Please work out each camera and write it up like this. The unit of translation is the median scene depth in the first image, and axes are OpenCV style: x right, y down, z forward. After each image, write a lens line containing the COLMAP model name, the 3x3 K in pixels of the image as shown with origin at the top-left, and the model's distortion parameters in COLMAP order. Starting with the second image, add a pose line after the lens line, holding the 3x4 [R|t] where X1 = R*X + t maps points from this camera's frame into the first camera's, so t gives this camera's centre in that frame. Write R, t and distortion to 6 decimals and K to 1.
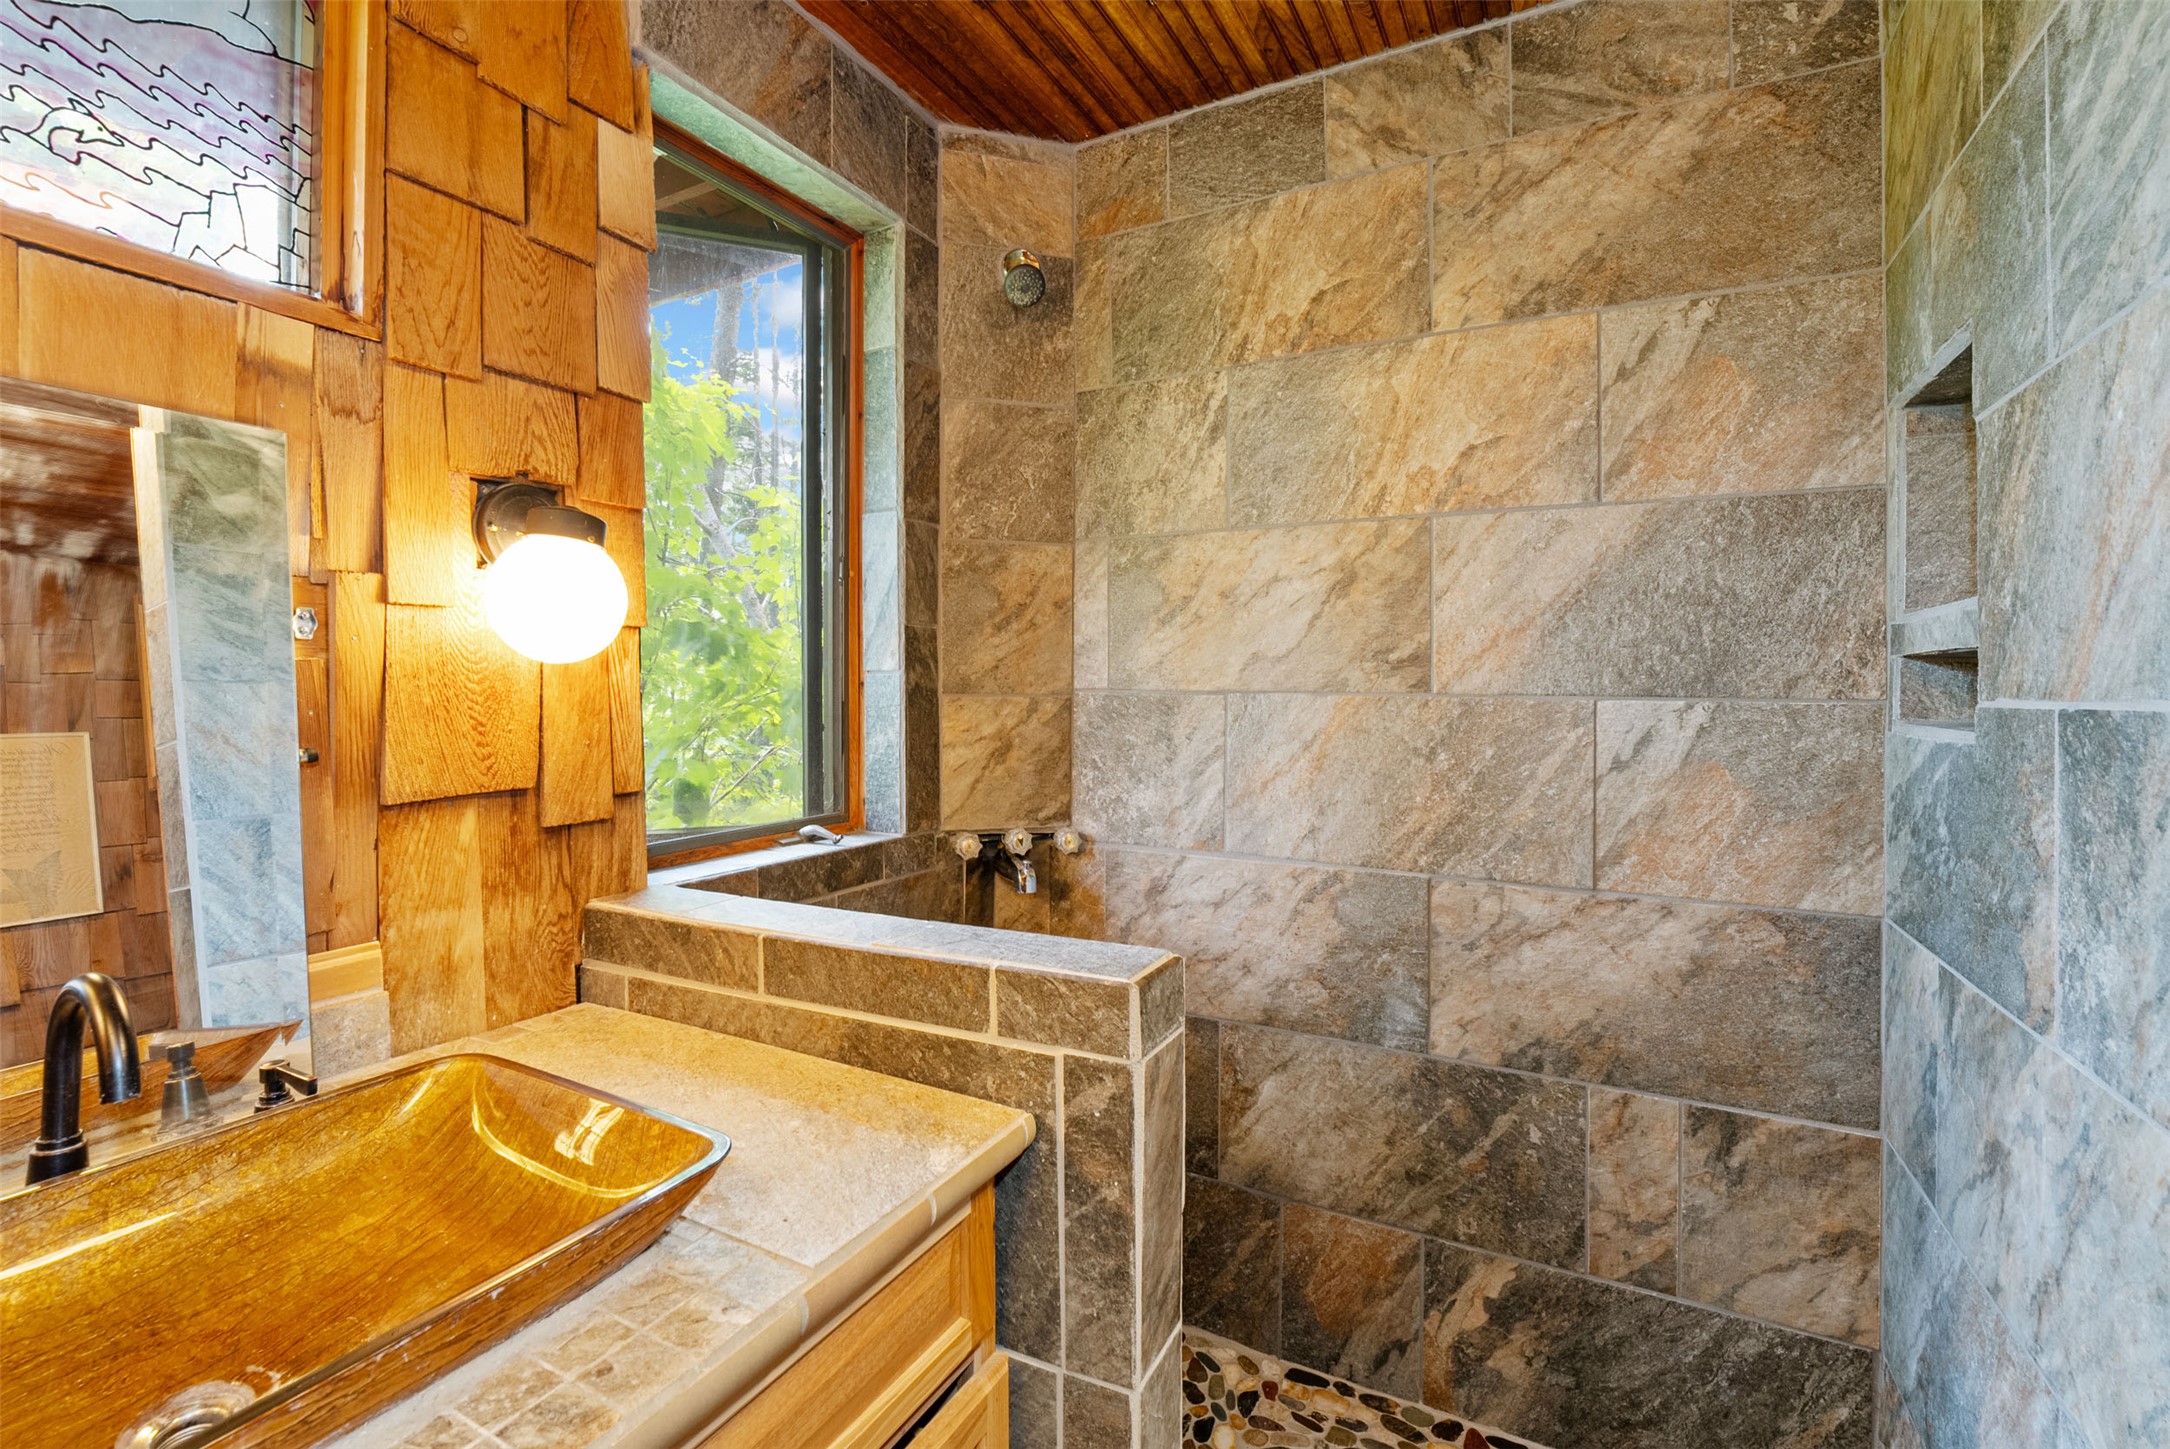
lens RADIAL K [[987.0, 0, 1051.0], [0, 987.0, 678.2], [0, 0, 1]] dist [-0.006430, -0.011582]
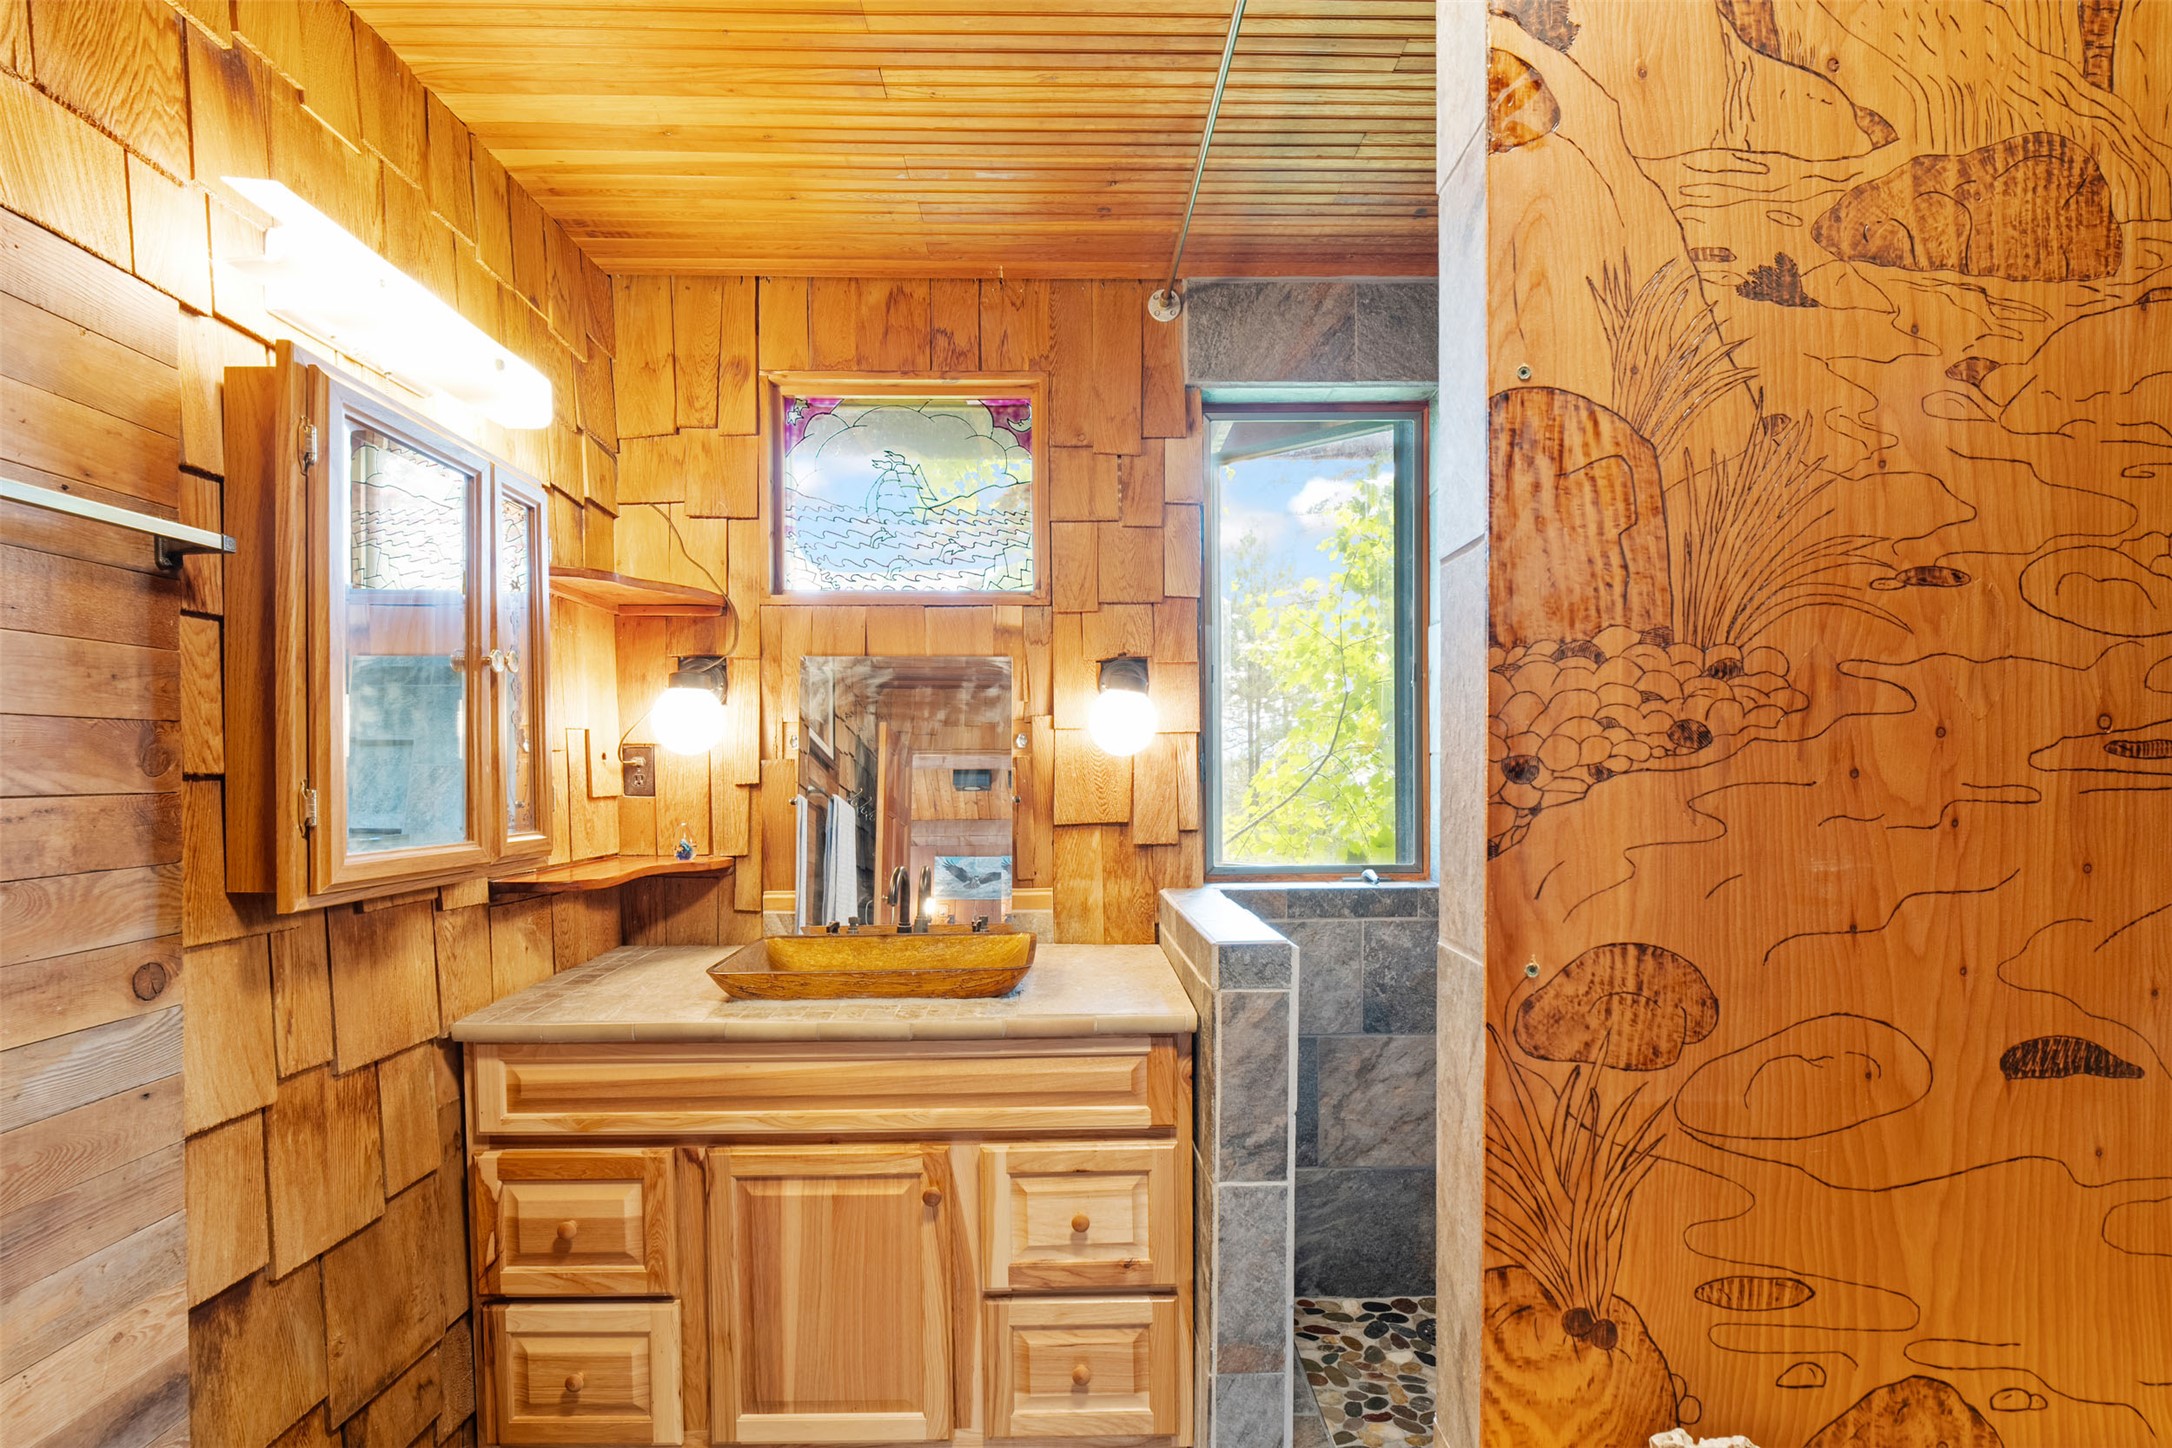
lens RADIAL K [[1025.2, 0, 1094.8], [0, 1025.2, 777.1], [0, 0, 1]] dist [-0.010288, -0.000534]
pose [[0.508545, 0.001742, -0.861034, 0.845641], [0.014250, 0.999844, 0.010439, 0.003189], [0.860917, -0.017579, 0.508441, -0.032212]]
